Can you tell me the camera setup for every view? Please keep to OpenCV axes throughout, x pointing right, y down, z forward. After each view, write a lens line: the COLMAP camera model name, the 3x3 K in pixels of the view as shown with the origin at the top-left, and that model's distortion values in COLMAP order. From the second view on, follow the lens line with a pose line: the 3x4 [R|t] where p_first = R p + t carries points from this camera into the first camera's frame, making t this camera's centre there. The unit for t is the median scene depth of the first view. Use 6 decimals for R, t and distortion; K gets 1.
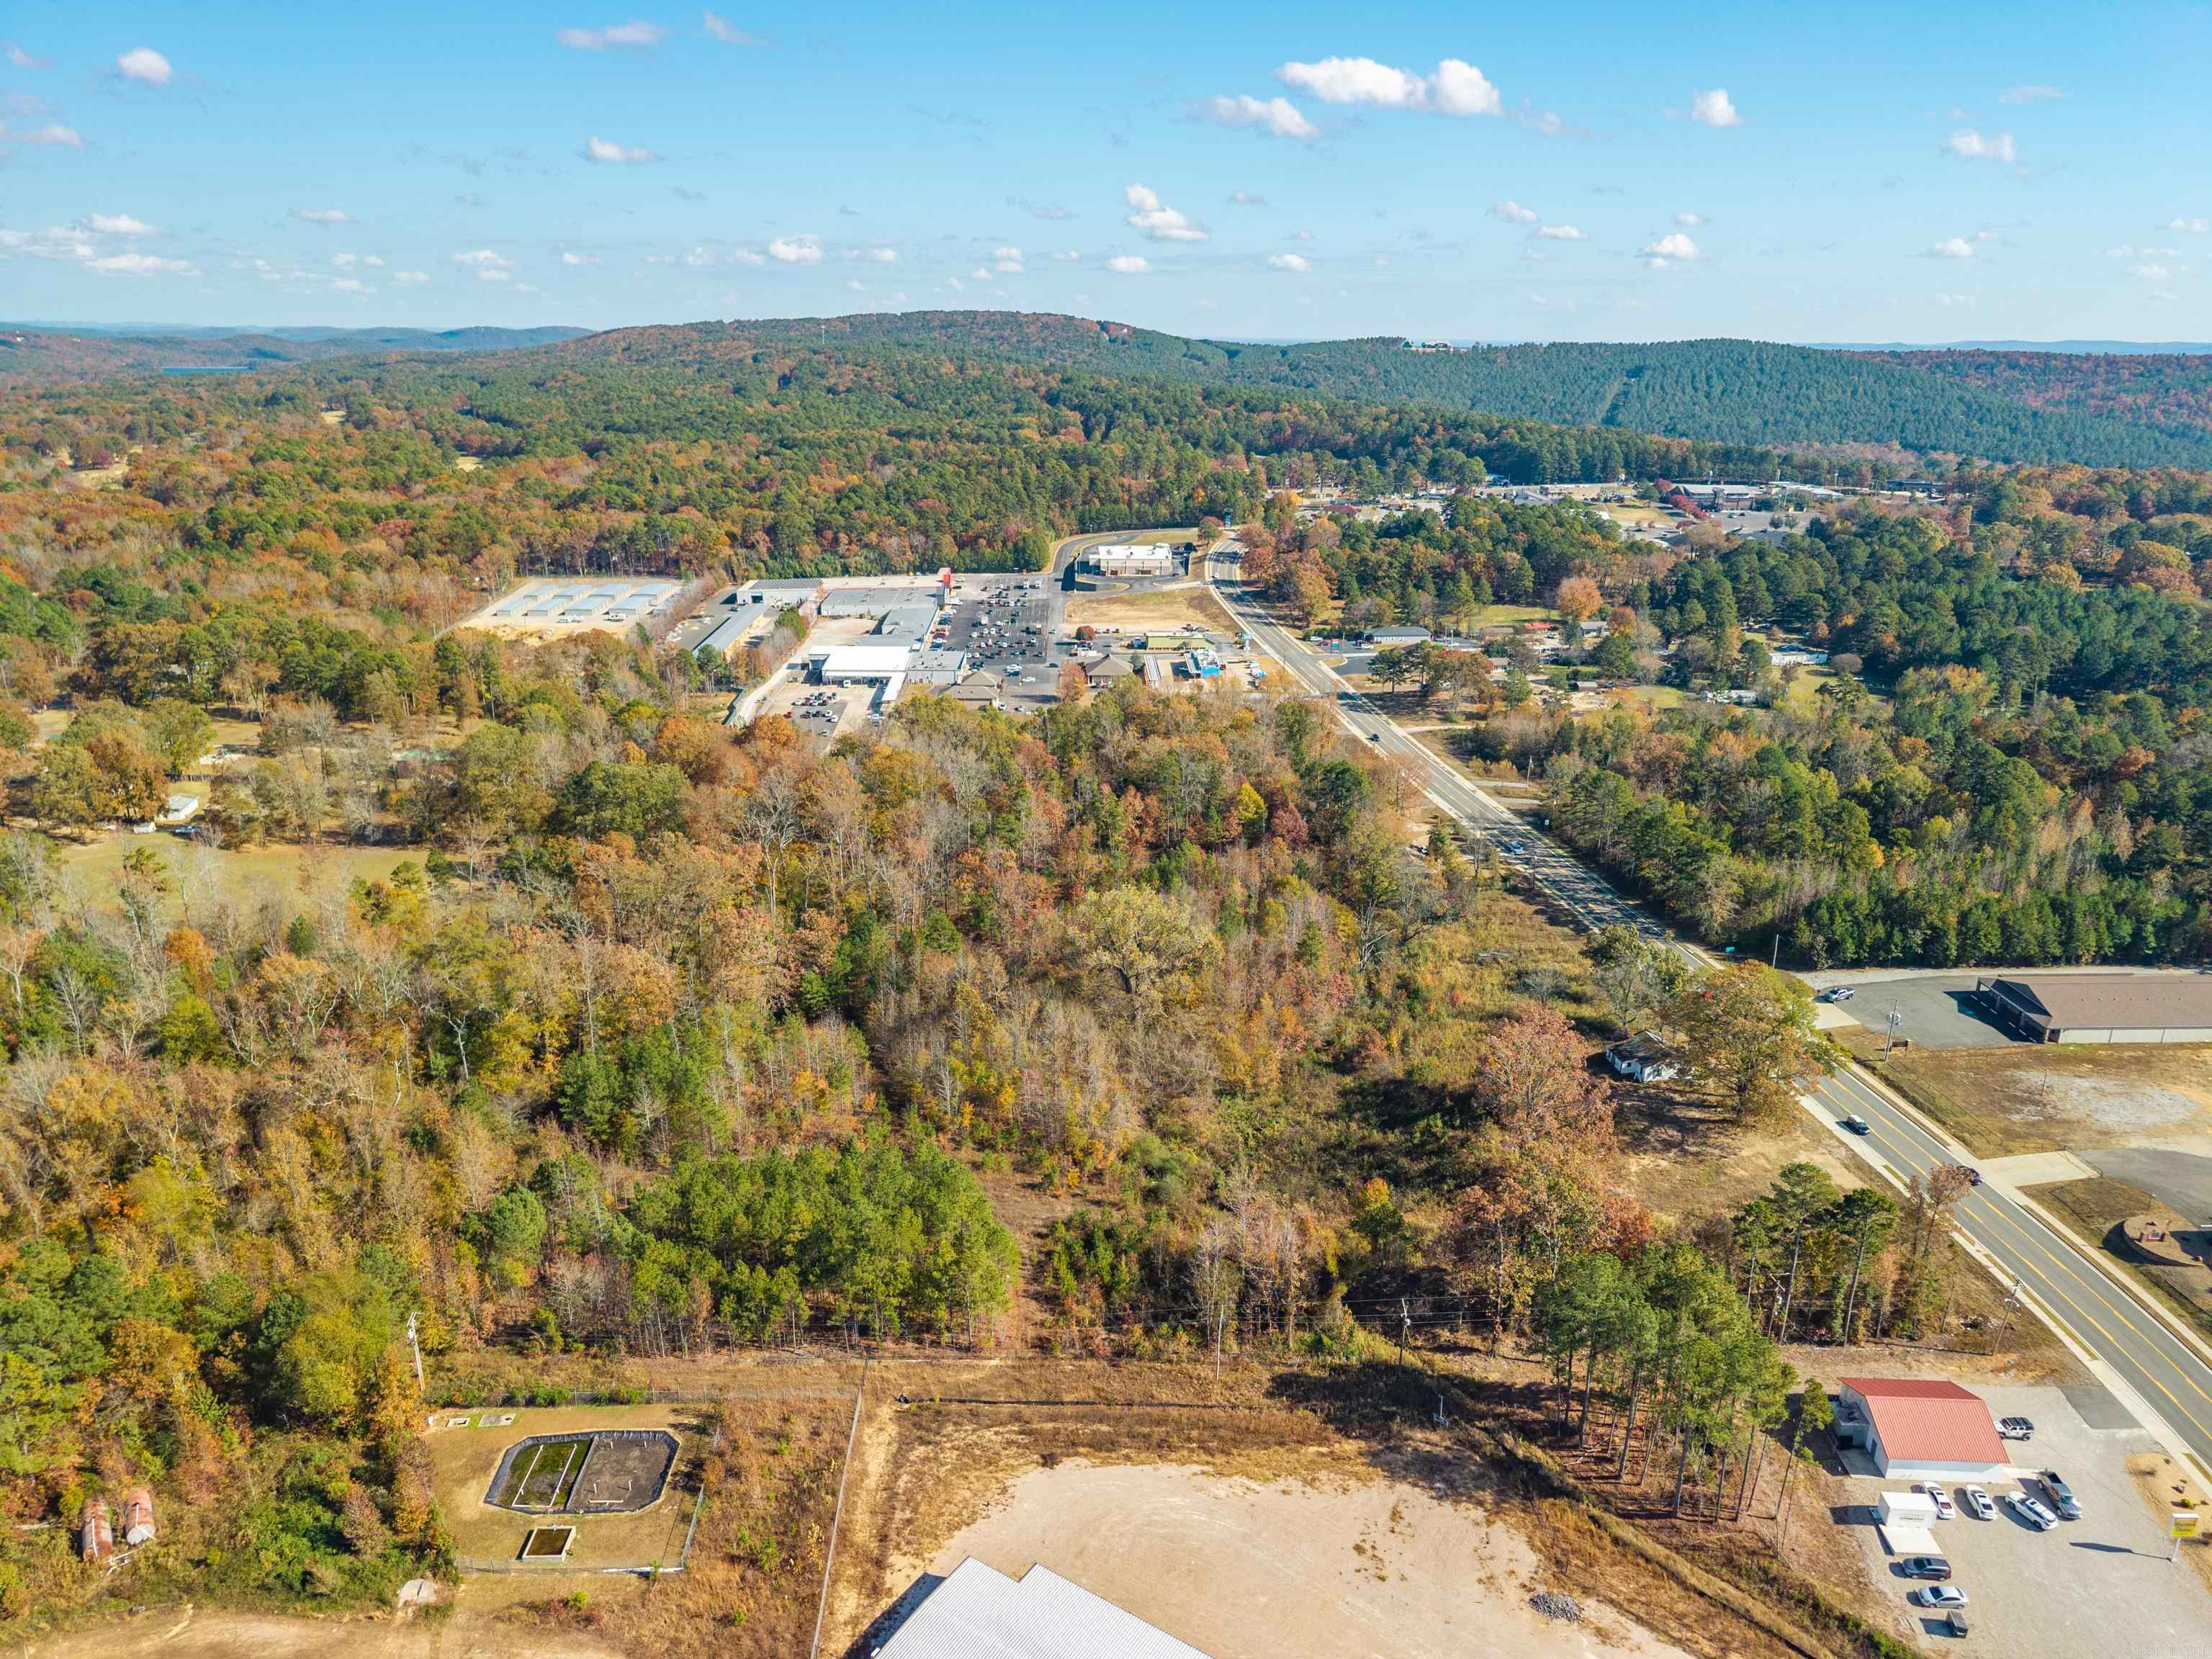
lens RADIAL K [[1517.9, 0, 1103.2], [0, 1517.9, 776.5], [0, 0, 1]] dist [0.006118, -0.001452]
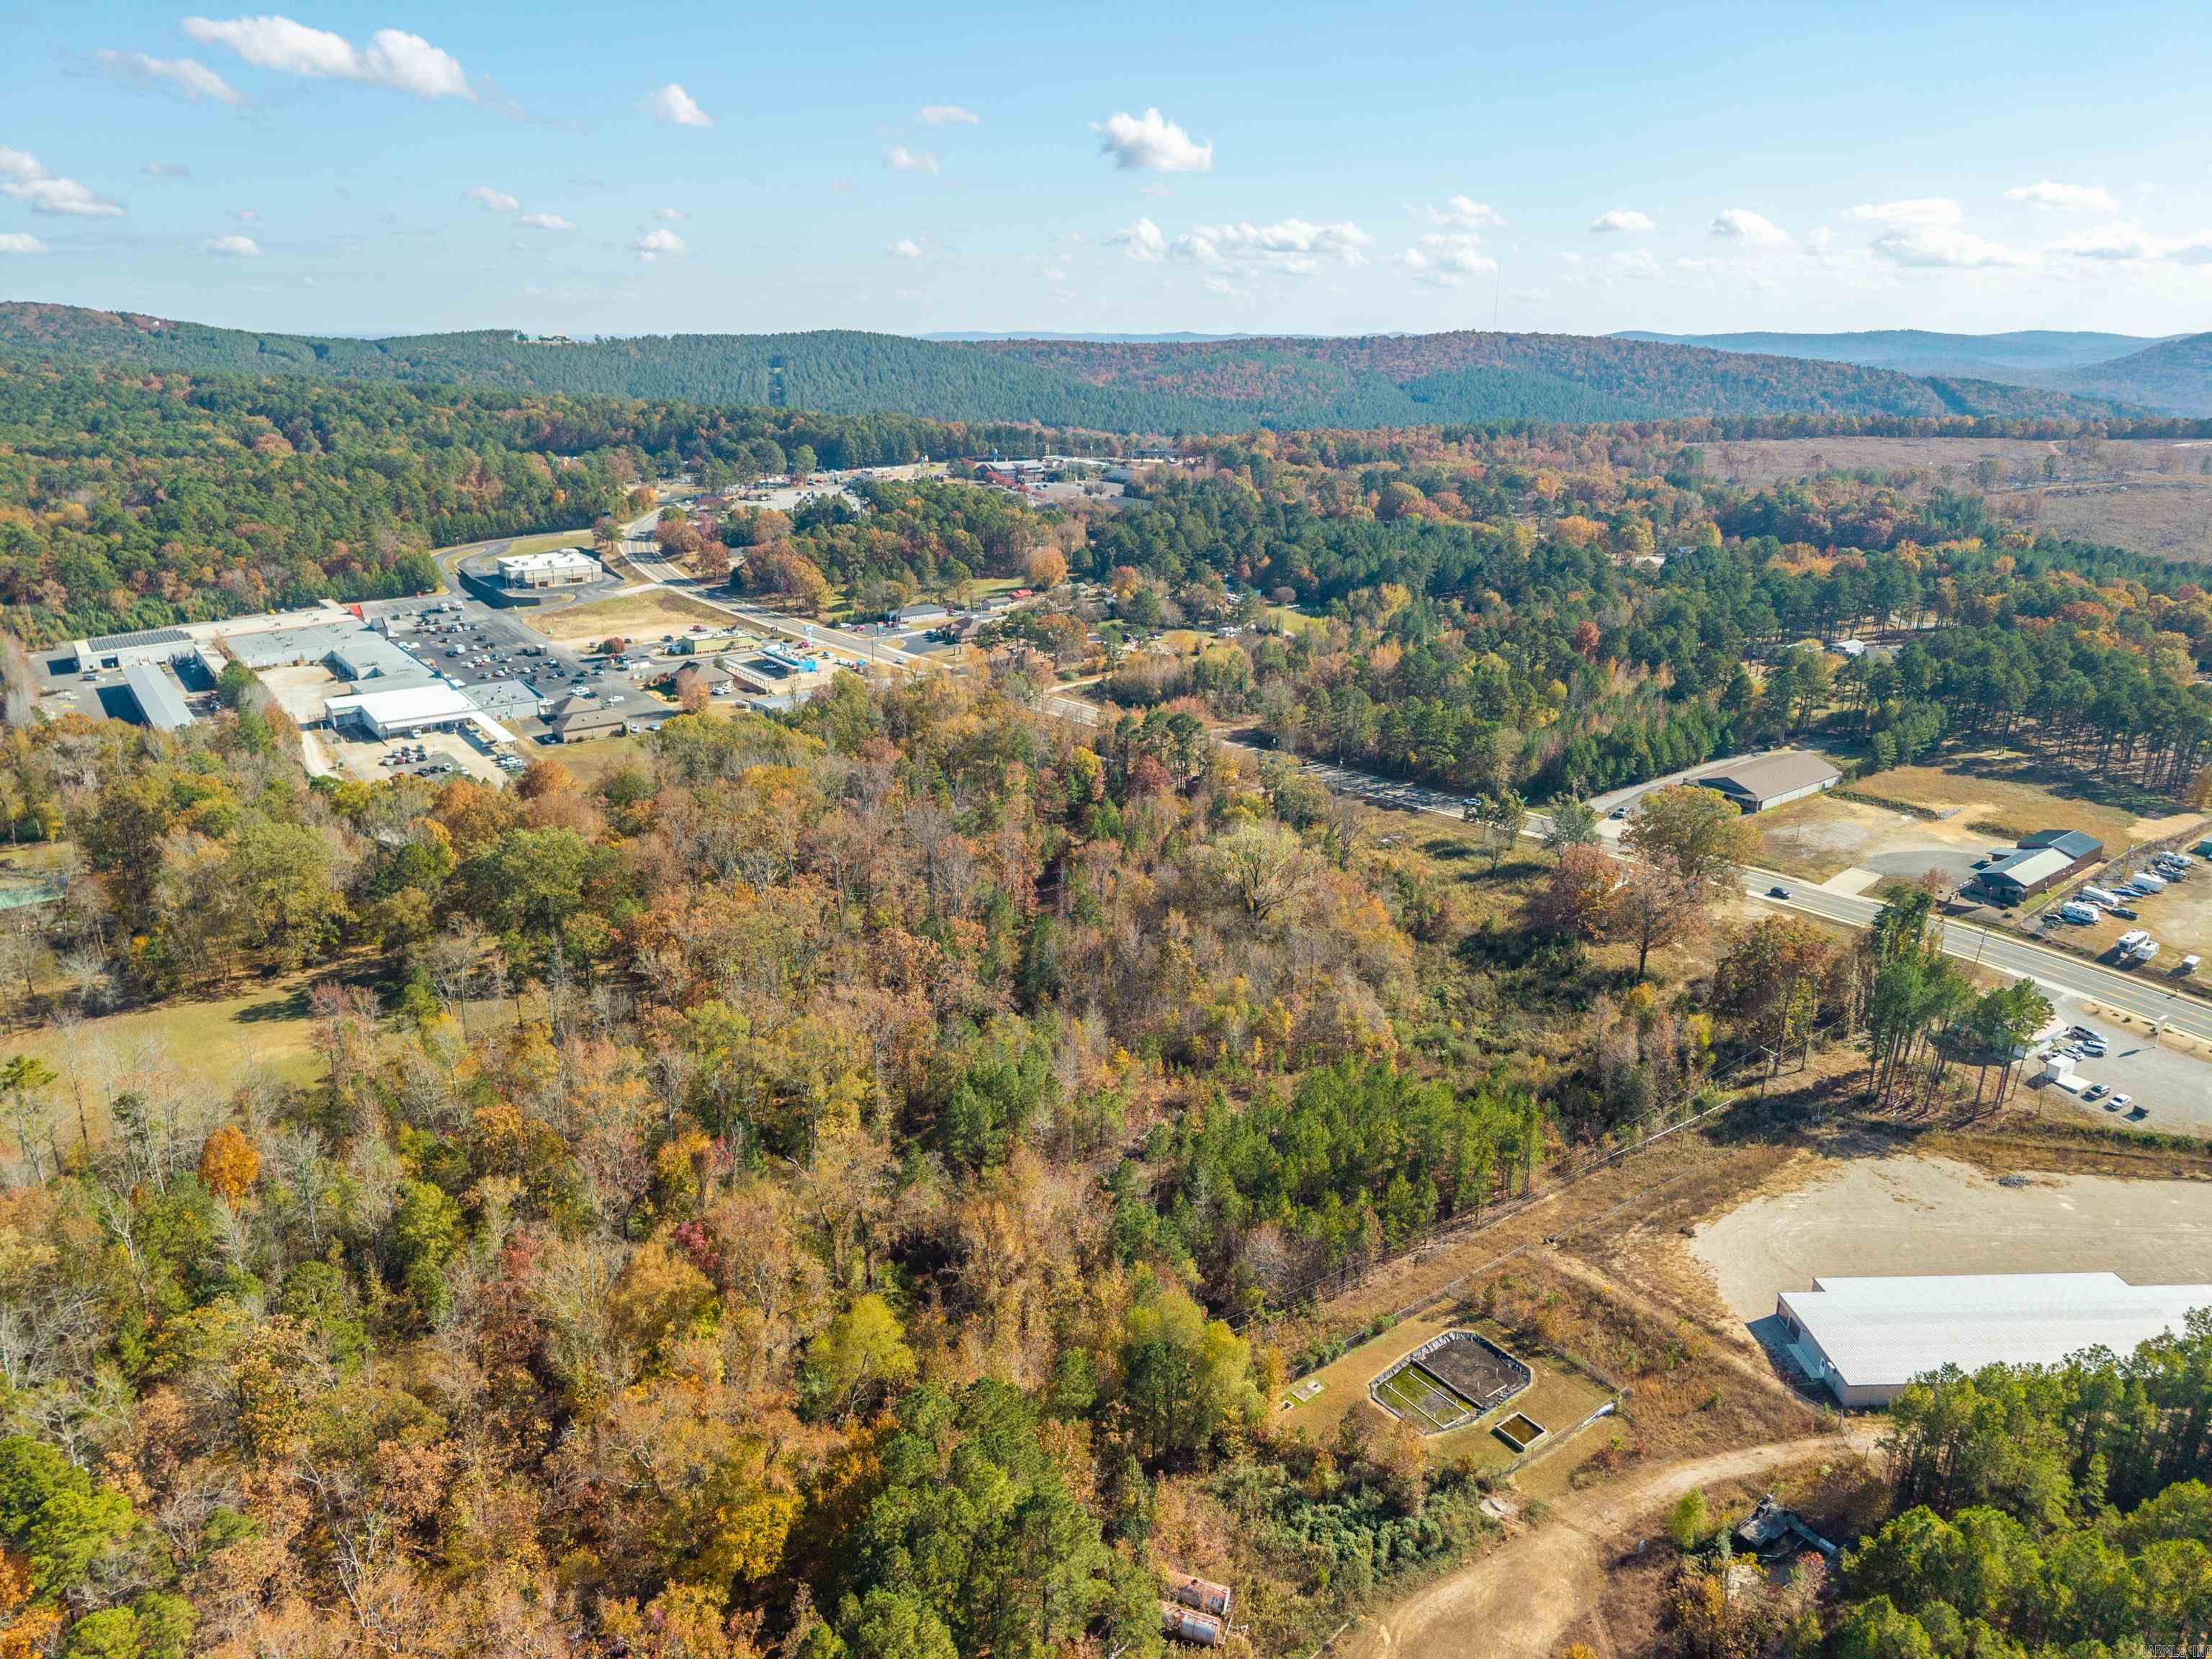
lens RADIAL K [[1528.4, 0, 1110.6], [0, 1528.4, 794.2], [0, 0, 1]] dist [-0.001910, -0.002963]
pose [[0.809233, -0.172819, 0.561495, -0.287292], [0.165299, 0.984121, 0.064665, -0.015228], [-0.563754, 0.040485, 0.824950, 0.063547]]
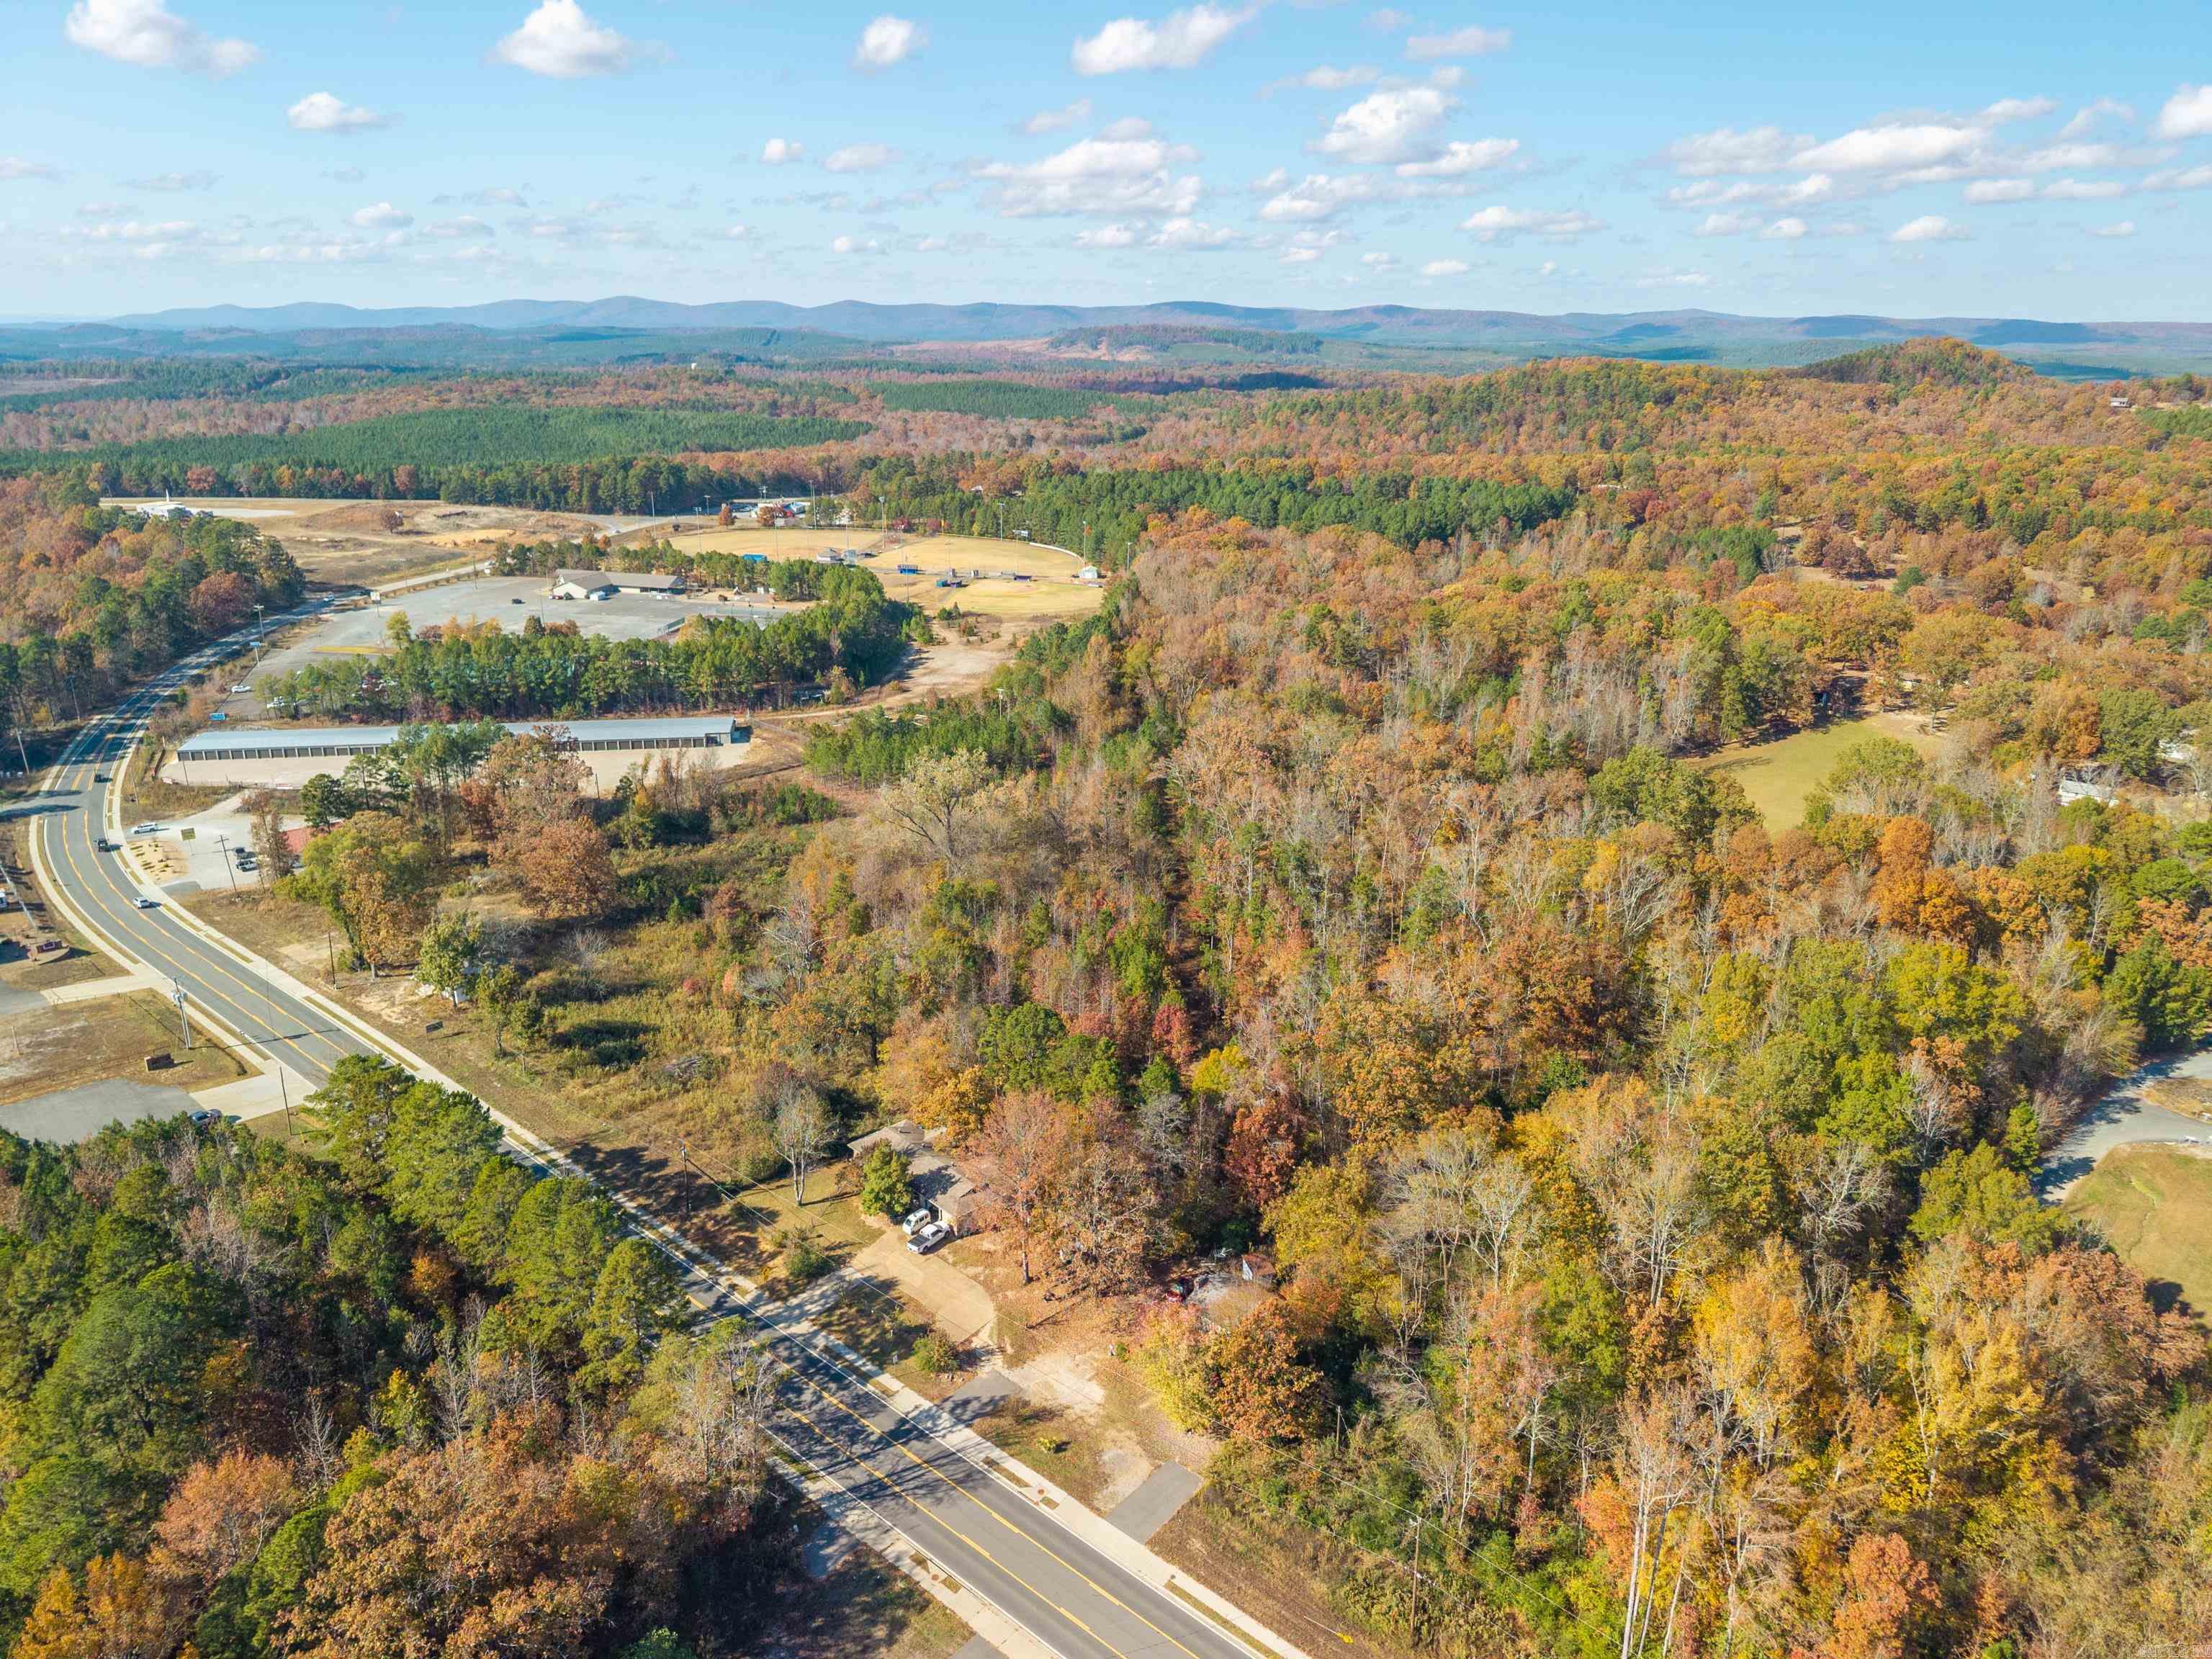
lens RADIAL K [[1497.5, 0, 1108.7], [0, 1497.5, 860.5], [0, 0, 1]] dist [-0.023306, -0.001594]
pose [[-0.753801, 0.206867, -0.623690, 0.257014], [-0.202715, 0.829648, 0.520183, -0.179945], [0.625052, 0.518546, -0.583455, 0.723194]]
